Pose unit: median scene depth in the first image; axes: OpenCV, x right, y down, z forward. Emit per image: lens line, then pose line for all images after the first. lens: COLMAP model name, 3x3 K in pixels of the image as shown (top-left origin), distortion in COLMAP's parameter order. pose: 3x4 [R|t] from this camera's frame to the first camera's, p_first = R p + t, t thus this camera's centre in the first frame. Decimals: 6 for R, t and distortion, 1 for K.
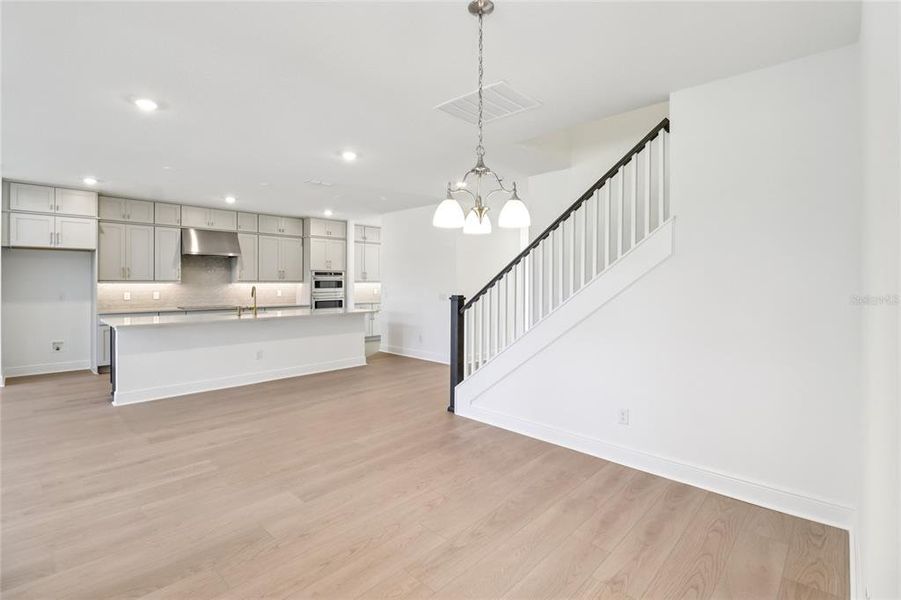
lens RADIAL K [[417.7, 0, 452.3], [0, 417.7, 283.5], [0, 0, 1]] dist [0.002359, -0.013374]
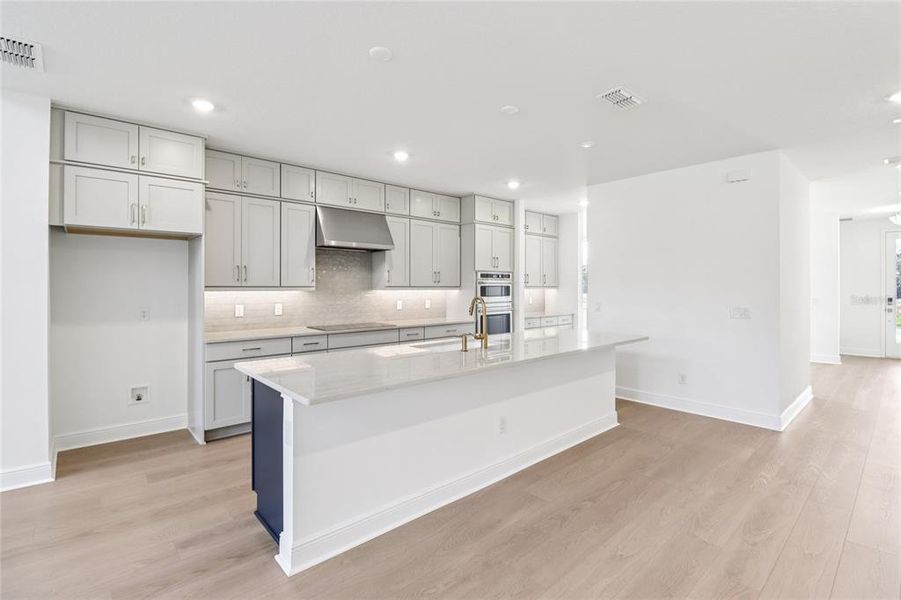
lens RADIAL K [[417.7, 0, 452.3], [0, 417.7, 283.5], [0, 0, 1]] dist [0.002359, -0.013374]
pose [[0.996849, -0.002537, -0.079288, -0.348786], [0.001678, 0.999939, -0.010898, -0.003491], [0.079311, 0.010731, 0.996792, 0.332627]]
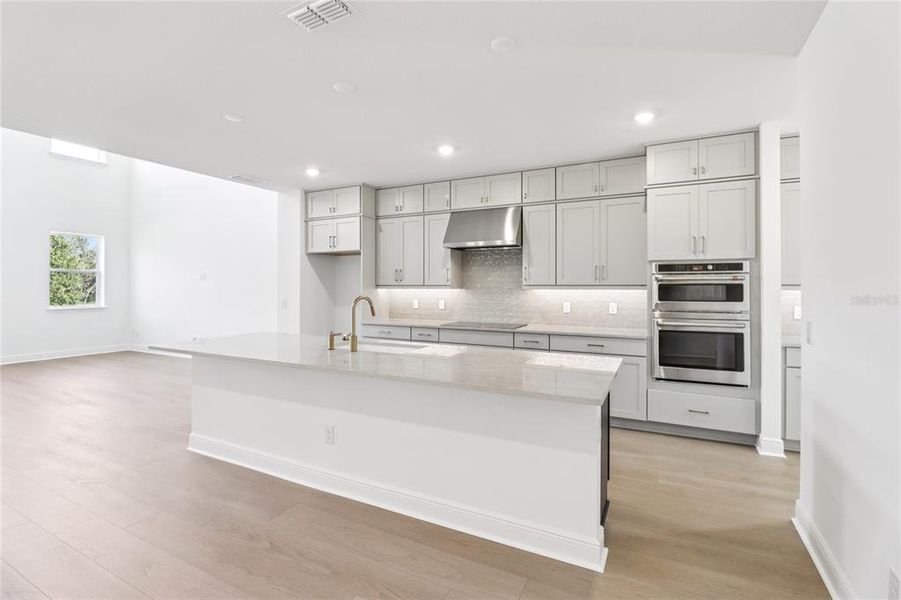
lens RADIAL K [[417.7, 0, 452.3], [0, 417.7, 283.5], [0, 0, 1]] dist [0.002359, -0.013374]
pose [[0.285303, -0.006280, -0.958417, 0.038411], [-0.001495, 0.999974, -0.006997, -0.004288], [0.958436, 0.003429, 0.285286, 0.718630]]
